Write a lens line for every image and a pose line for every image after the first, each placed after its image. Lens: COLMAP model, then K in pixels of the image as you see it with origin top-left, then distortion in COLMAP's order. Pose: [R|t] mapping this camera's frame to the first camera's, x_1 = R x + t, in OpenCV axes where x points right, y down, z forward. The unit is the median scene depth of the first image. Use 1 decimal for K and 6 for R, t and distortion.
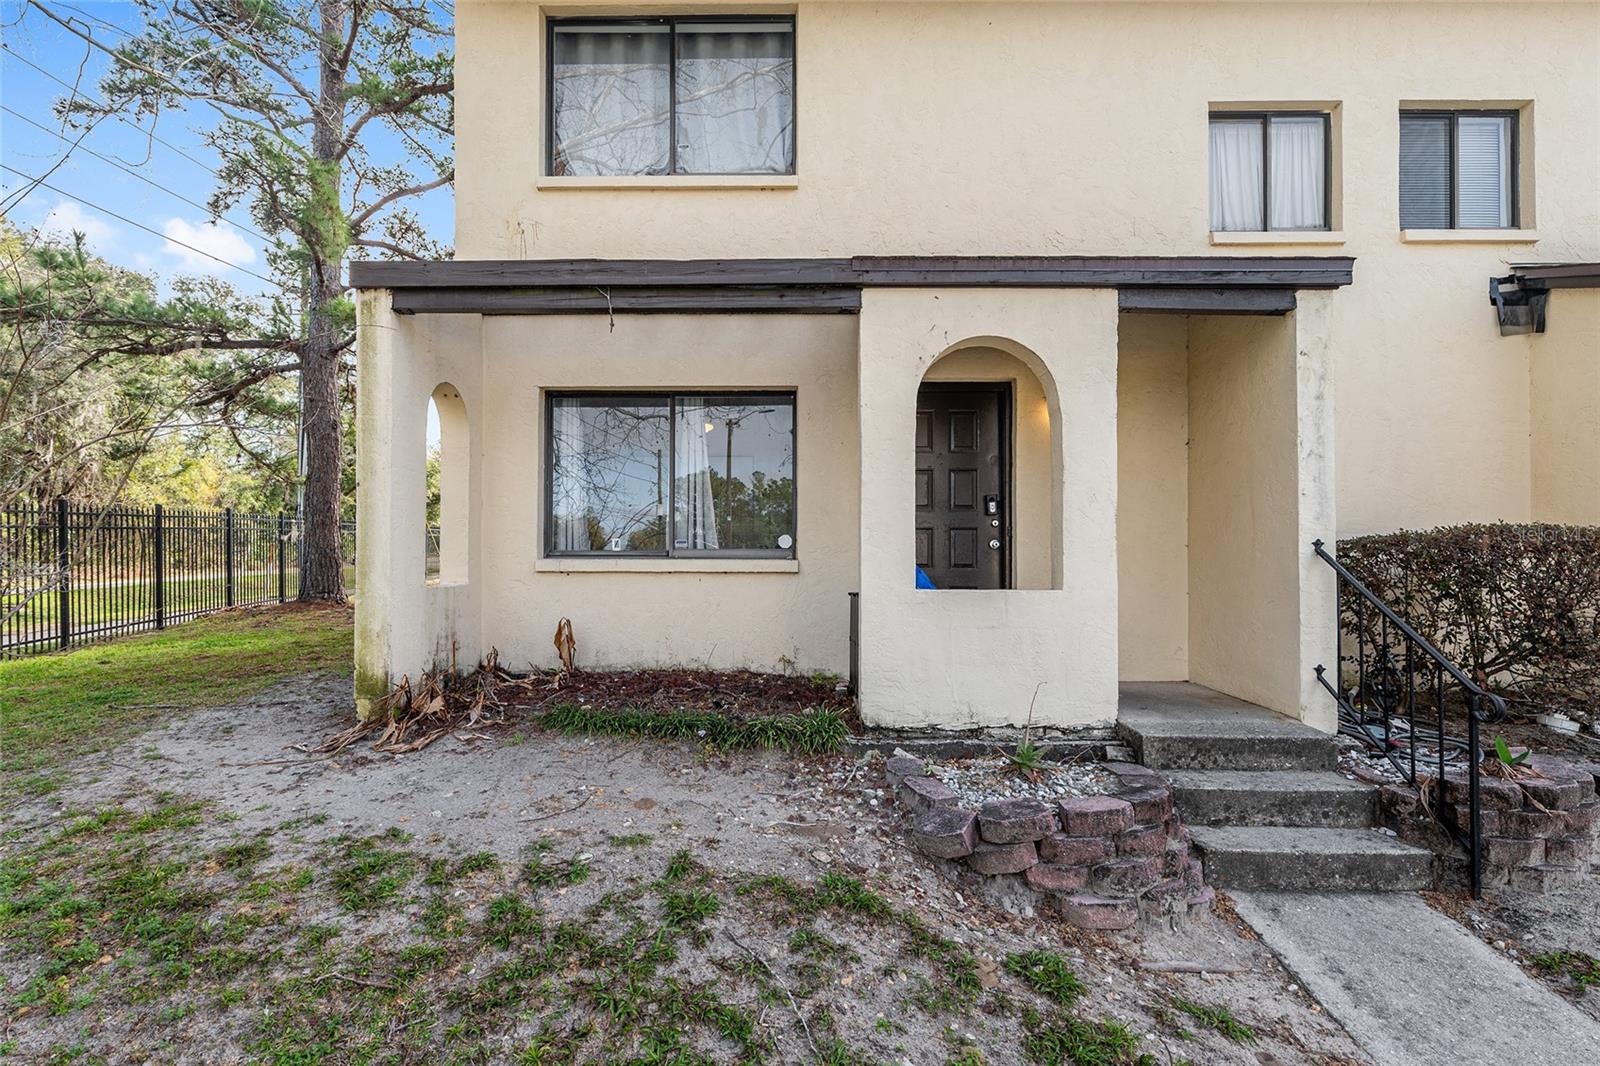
lens RADIAL K [[756.2, 0, 844.4], [0, 756.2, 547.6], [0, 0, 1]] dist [0.002889, -0.001567]
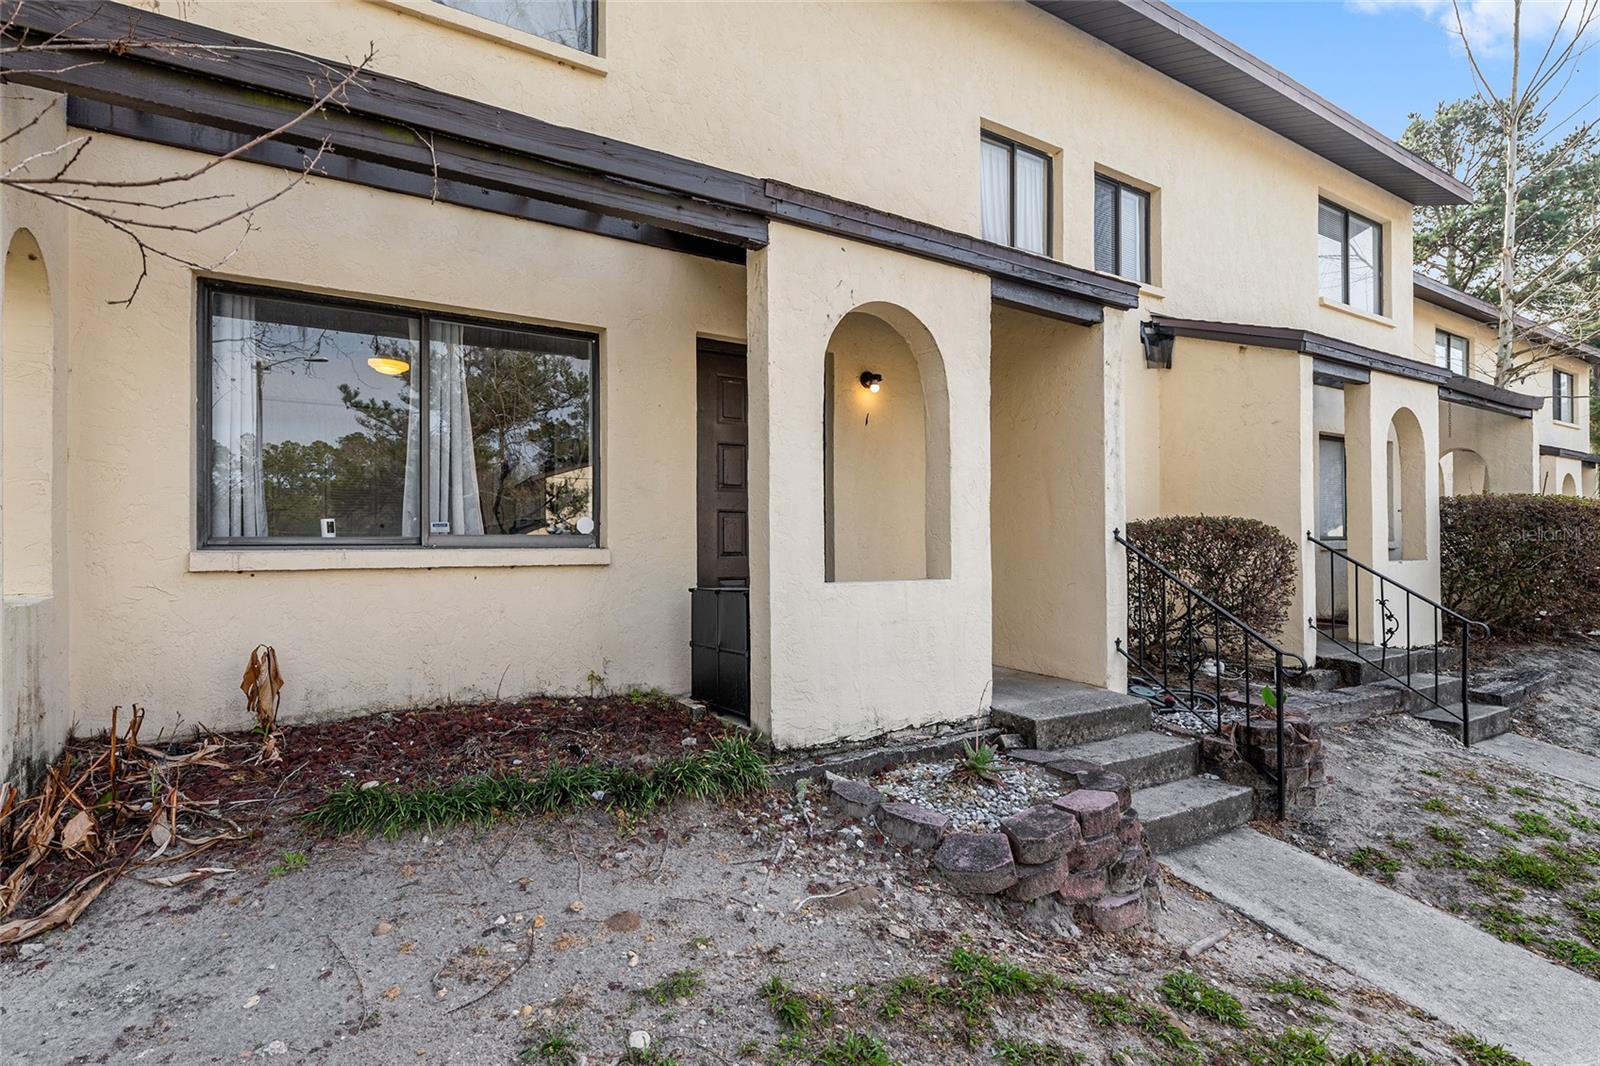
lens RADIAL K [[756.2, 0, 799.3], [0, 756.2, 534.8], [0, 0, 1]] dist [0.002889, -0.001567]
pose [[0.853470, 0.000629, 0.521141, -0.382631], [-0.005546, 0.999954, 0.007876, -0.007204], [-0.521112, -0.009612, 0.853434, 0.280187]]
